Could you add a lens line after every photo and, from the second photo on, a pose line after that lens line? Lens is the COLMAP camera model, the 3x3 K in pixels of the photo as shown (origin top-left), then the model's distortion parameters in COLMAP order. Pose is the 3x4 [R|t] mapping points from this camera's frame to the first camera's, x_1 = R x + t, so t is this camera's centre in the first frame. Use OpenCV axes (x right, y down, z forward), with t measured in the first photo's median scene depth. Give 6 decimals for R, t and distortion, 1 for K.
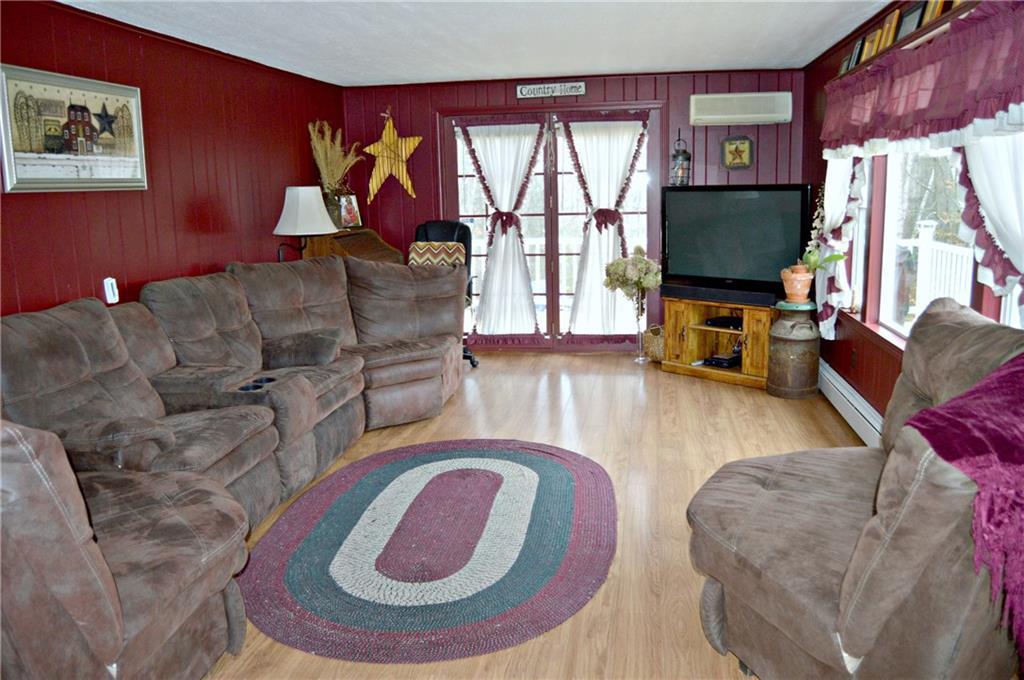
lens RADIAL K [[814.3, 0, 511.1], [0, 814.3, 333.8], [0, 0, 1]] dist [-0.070287, -0.002603]
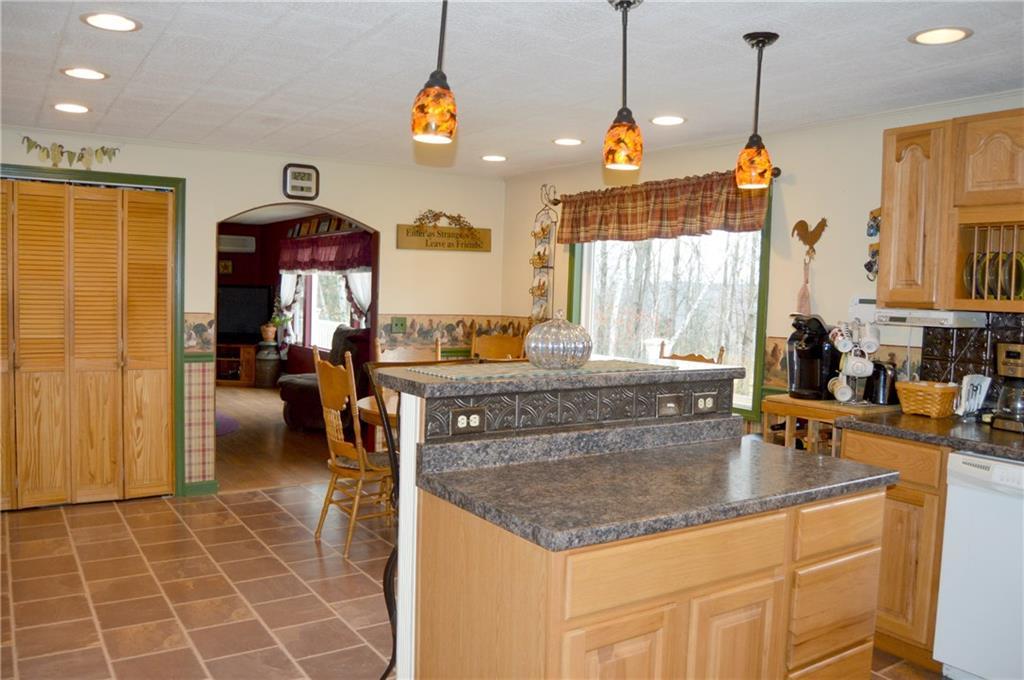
lens RADIAL K [[814.3, 0, 510.3], [0, 814.3, 339.8], [0, 0, 1]] dist [-0.070287, -0.002603]
pose [[0.733197, 0.004071, 0.680004, -0.618357], [0.074721, 0.993445, -0.086513, 0.186215], [-0.675898, 0.114241, 0.728087, -0.950763]]
